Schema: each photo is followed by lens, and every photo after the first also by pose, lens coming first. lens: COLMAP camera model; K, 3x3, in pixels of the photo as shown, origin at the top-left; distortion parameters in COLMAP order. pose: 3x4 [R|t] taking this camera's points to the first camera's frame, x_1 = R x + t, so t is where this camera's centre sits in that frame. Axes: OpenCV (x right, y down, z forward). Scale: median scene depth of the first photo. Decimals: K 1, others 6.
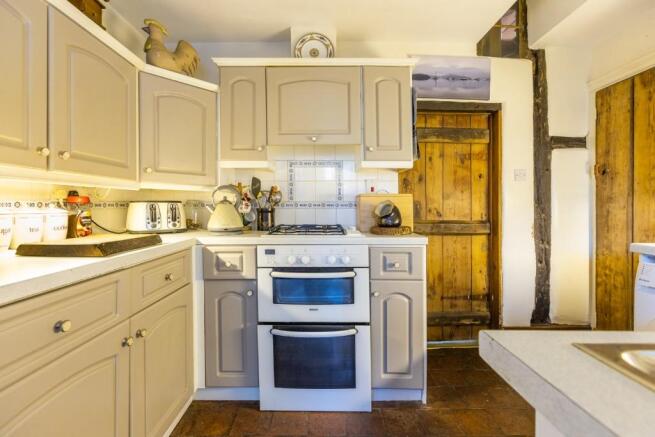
lens RADIAL K [[295.2, 0, 325.5], [0, 295.2, 210.8], [0, 0, 1]] dist [0.004605, -0.000831]
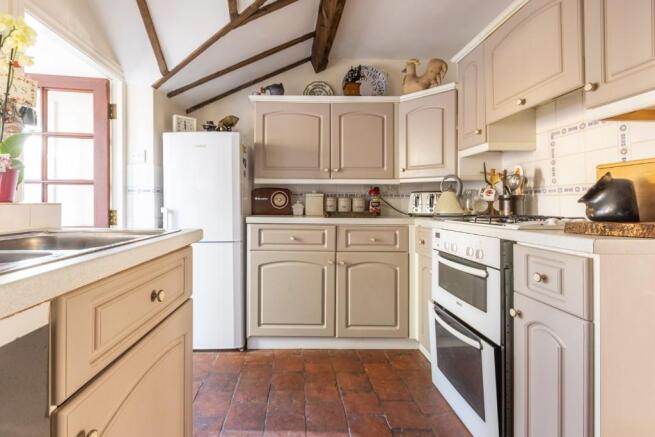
lens RADIAL K [[306.7, 0, 299.3], [0, 306.7, 208.5], [0, 0, 1]] dist [0.005495, 0.001172]
pose [[0.015317, 0.010680, -0.999826, 0.708481], [-0.017990, 0.999784, 0.010404, 0.032429], [0.999721, 0.017827, 0.015506, 0.388094]]
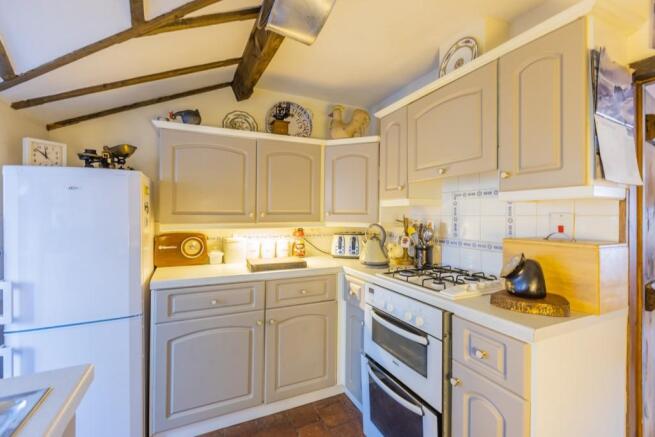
lens RADIAL K [[295.2, 0, 326.1], [0, 295.2, 219.2], [0, 0, 1]] dist [0.004605, -0.000831]
pose [[0.419558, 0.015040, -0.907604, 0.560427], [-0.023805, 0.999701, 0.005562, -0.094473], [0.907417, 0.019272, 0.419790, 0.318294]]
